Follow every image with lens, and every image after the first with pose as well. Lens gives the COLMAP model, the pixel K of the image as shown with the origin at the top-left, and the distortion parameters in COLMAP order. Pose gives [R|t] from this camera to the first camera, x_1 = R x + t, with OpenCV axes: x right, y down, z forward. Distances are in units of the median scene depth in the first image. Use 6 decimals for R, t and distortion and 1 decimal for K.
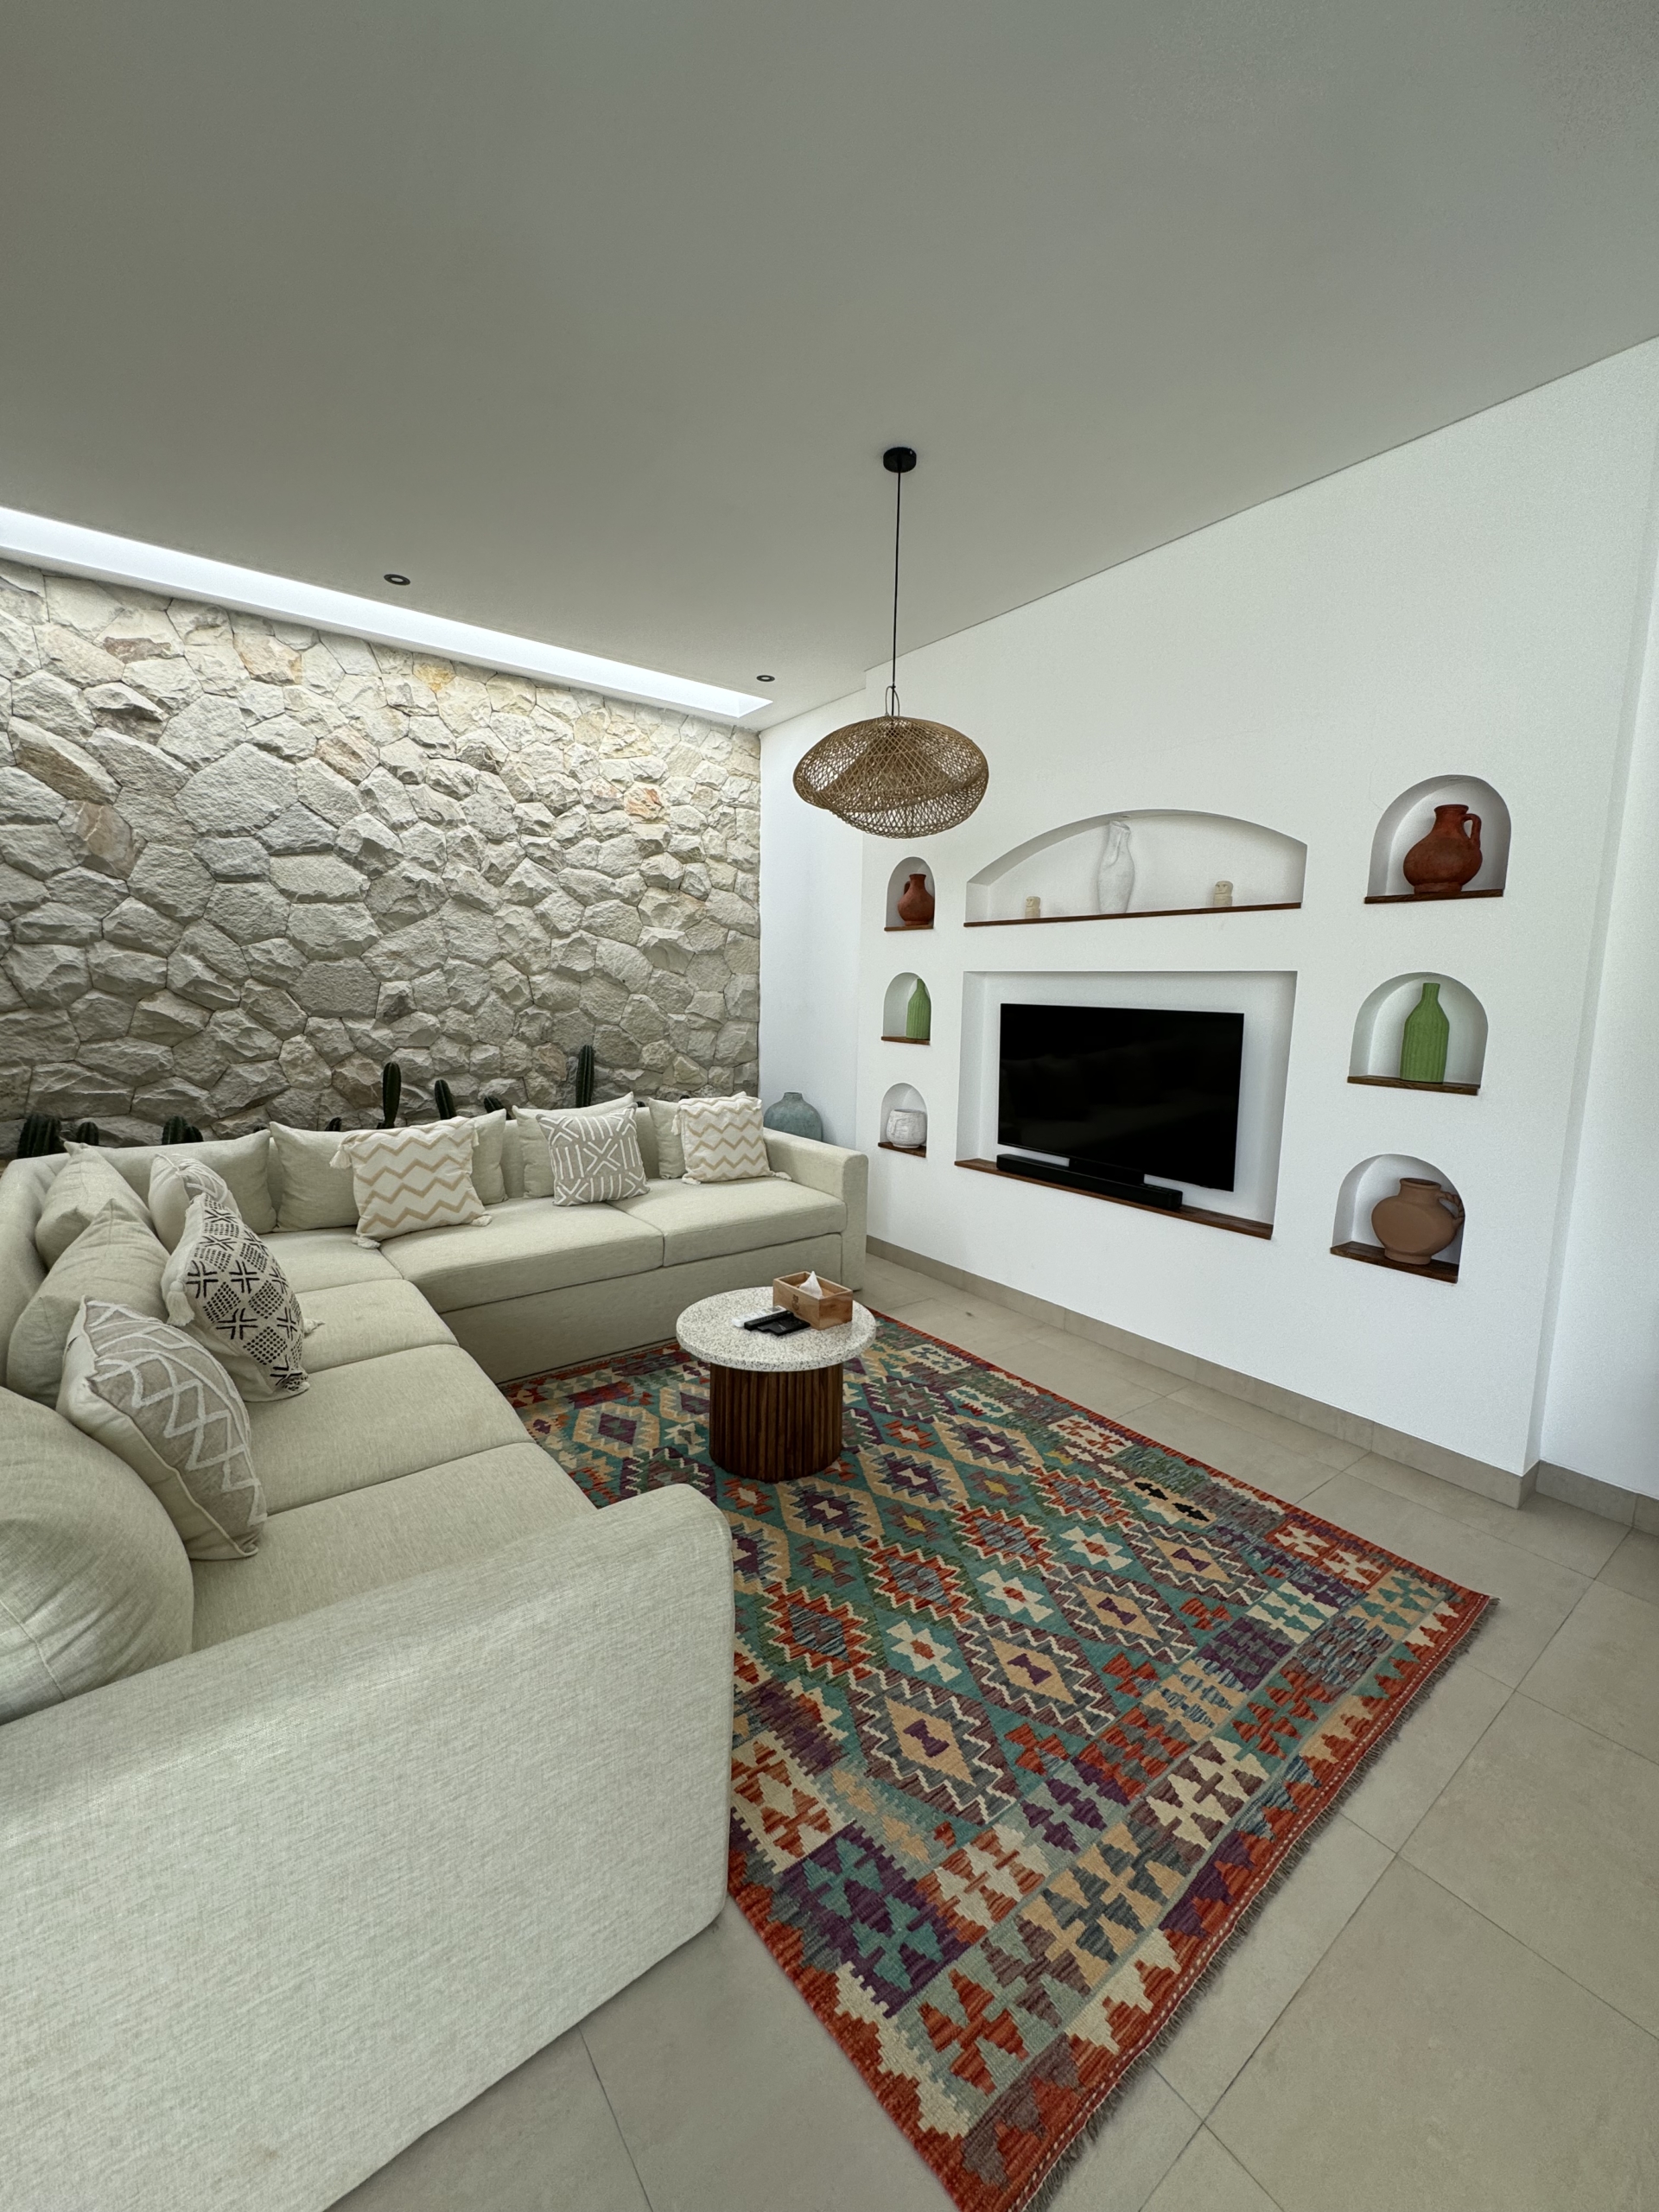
lens RADIAL K [[885.3, 0, 833.5], [0, 885.3, 1104.7], [0, 0, 1]] dist [-0.004727, 0.001520]
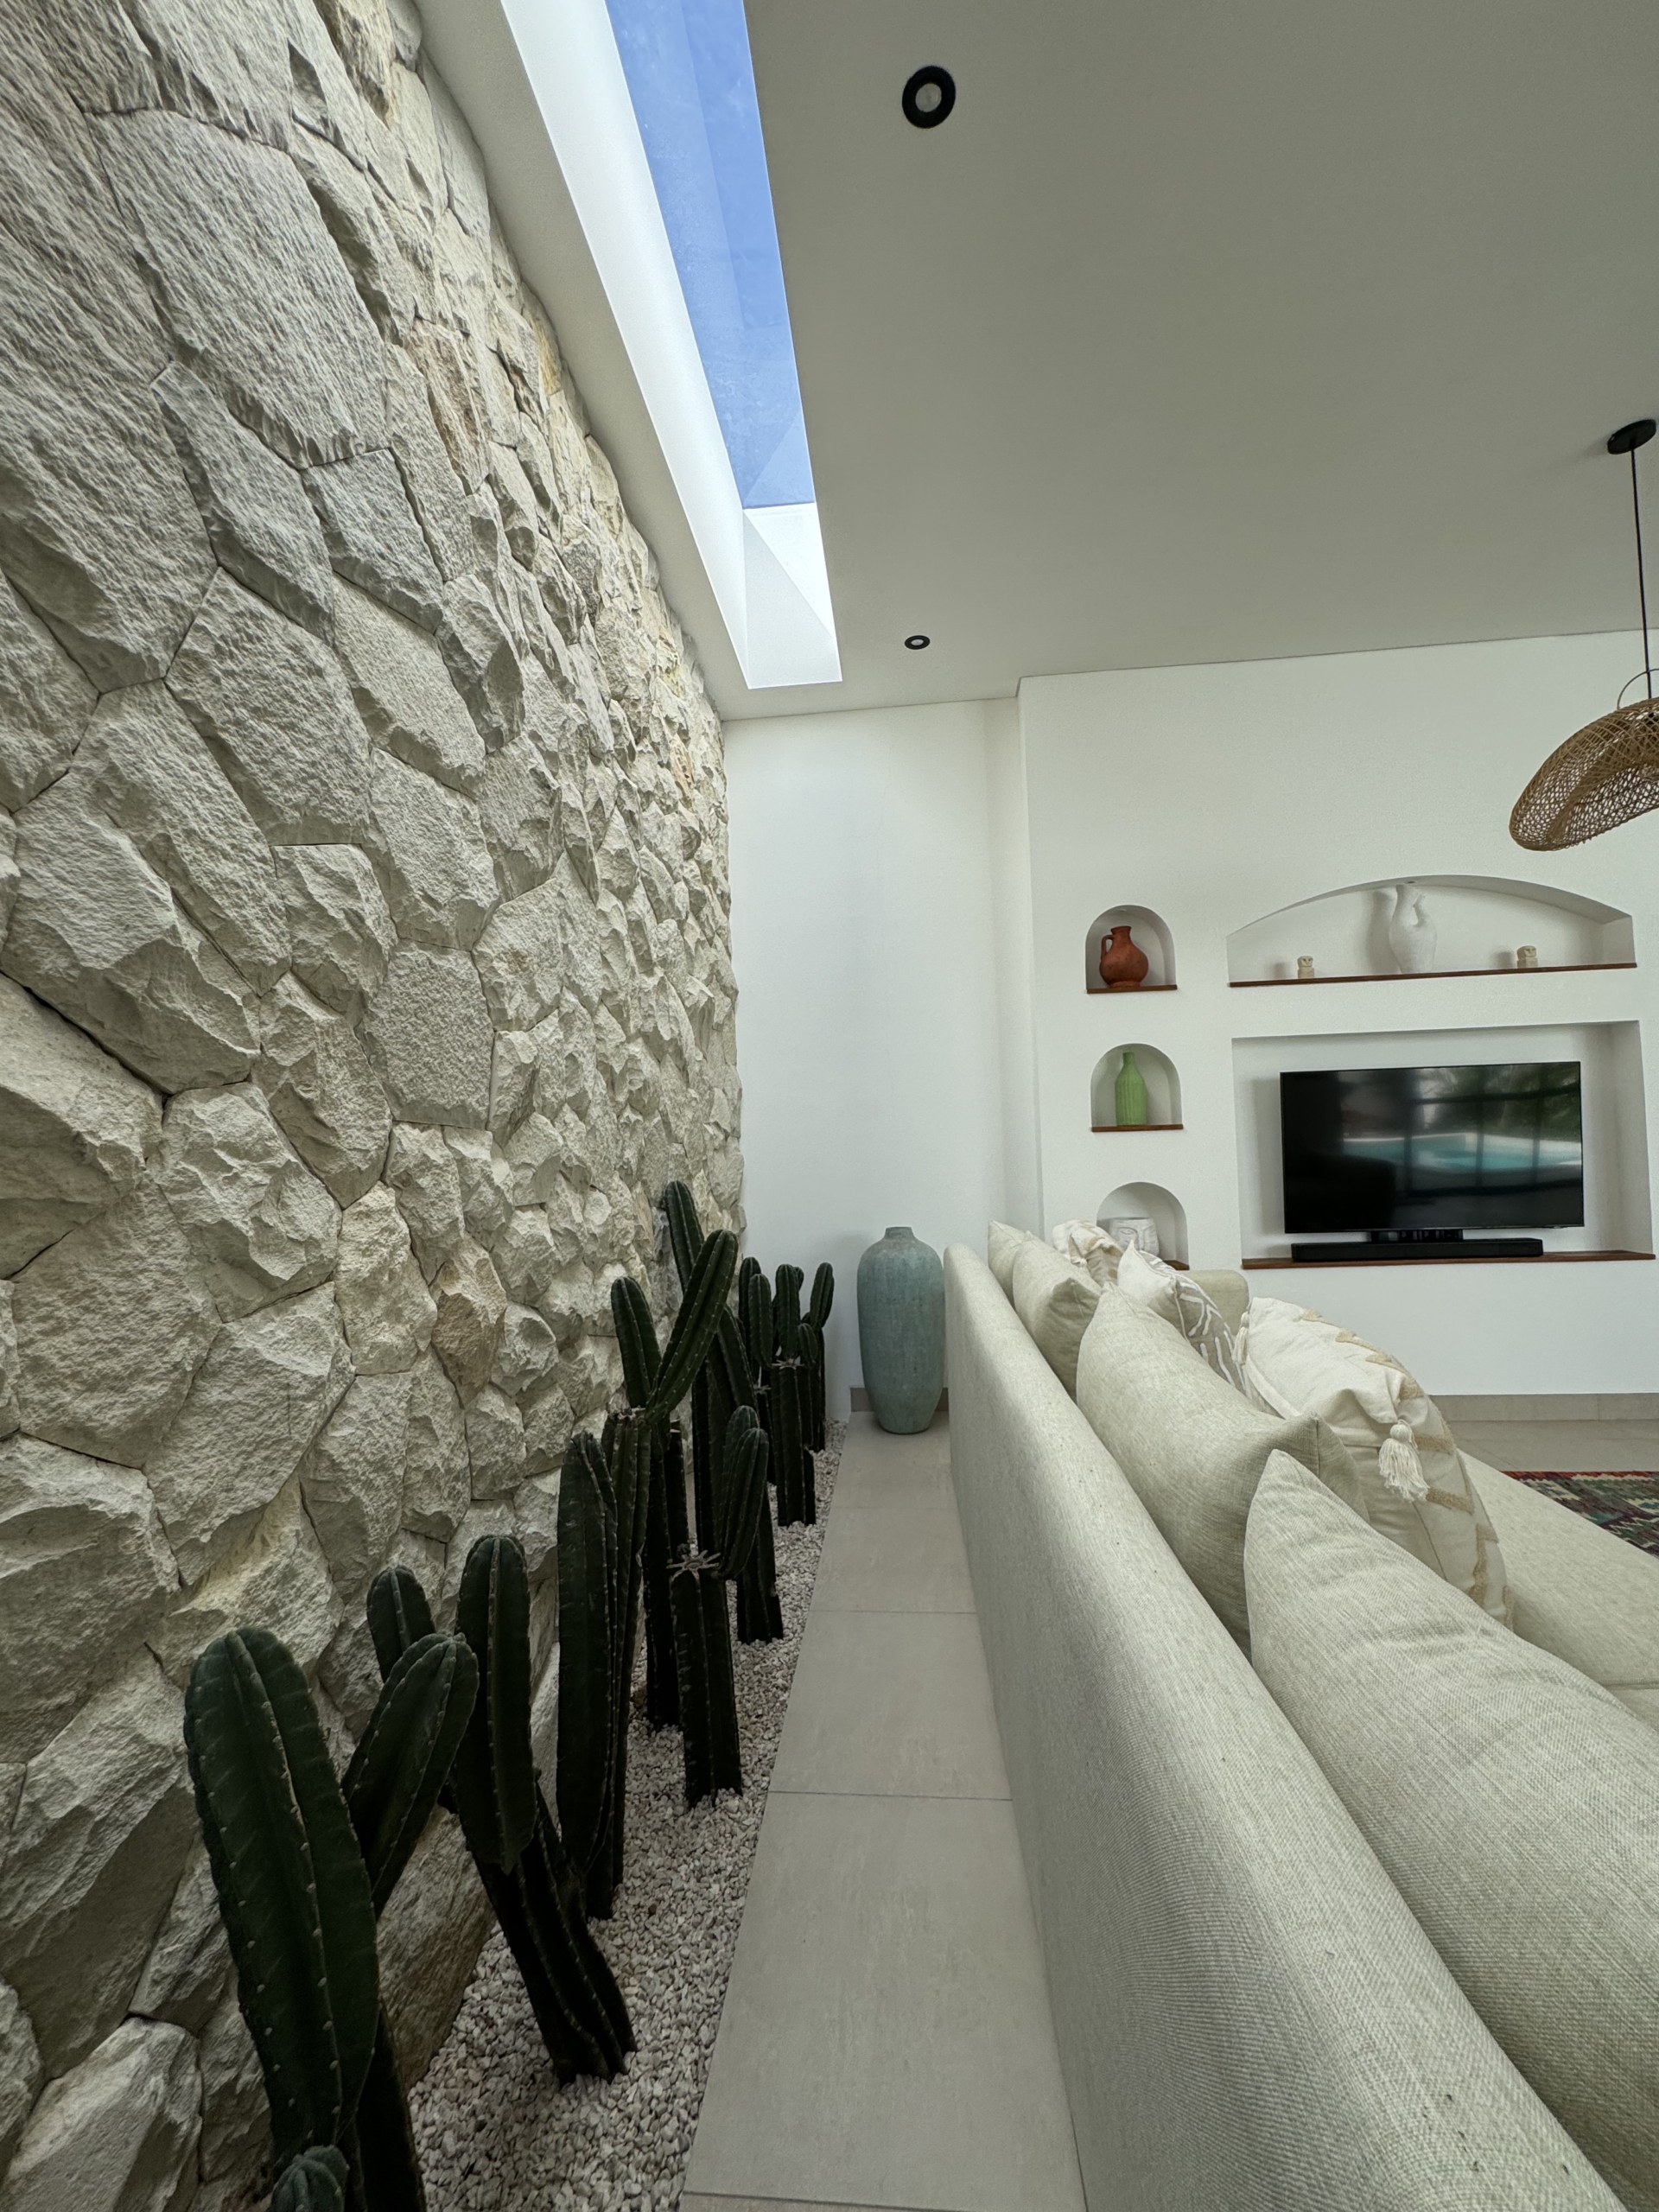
lens RADIAL K [[885.3, 0, 829.4], [0, 885.3, 1103.3], [0, 0, 1]] dist [-0.004727, 0.001520]
pose [[0.672594, -0.021765, 0.739692, -0.747840], [0.147656, 0.983415, -0.105325, -0.055089], [-0.725131, 0.180061, 0.664652, 0.723627]]
